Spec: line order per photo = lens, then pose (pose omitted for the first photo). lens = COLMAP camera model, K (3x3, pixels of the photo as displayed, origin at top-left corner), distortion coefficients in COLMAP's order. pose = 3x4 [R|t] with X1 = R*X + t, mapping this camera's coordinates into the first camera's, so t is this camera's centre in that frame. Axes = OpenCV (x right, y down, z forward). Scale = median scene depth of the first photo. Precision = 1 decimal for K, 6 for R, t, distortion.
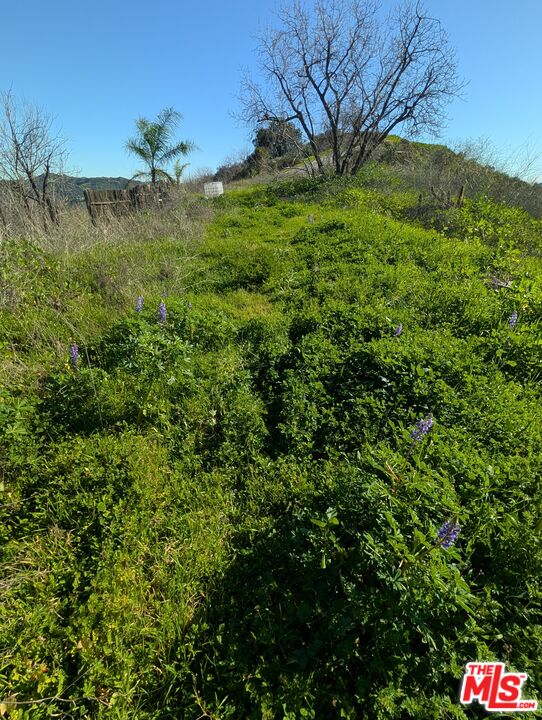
lens RADIAL K [[360.4, 0, 270.4], [0, 360.4, 383.2], [0, 0, 1]] dist [0.001032, -0.000552]
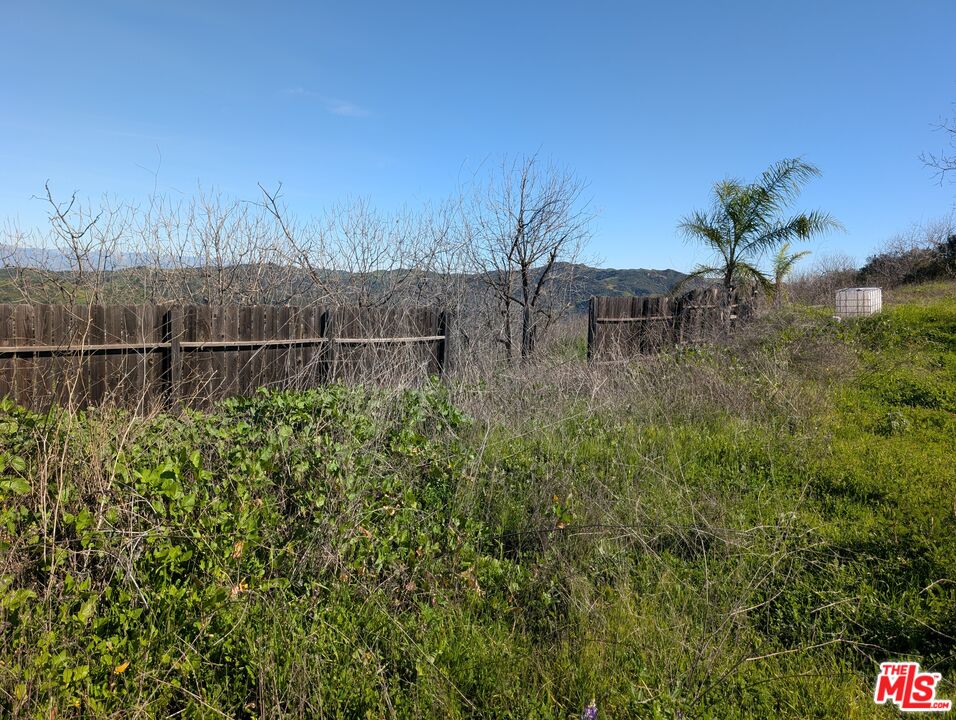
lens RADIAL K [[694.2, 0, 478.0], [0, 694.2, 360.0], [0, 0, 1]] dist [0.019902, -0.006451]
pose [[0.814158, 0.096215, -0.572616, -0.037900], [-0.303281, 0.911427, -0.278068, -0.082381], [0.495144, 0.400055, 0.771226, 0.113715]]
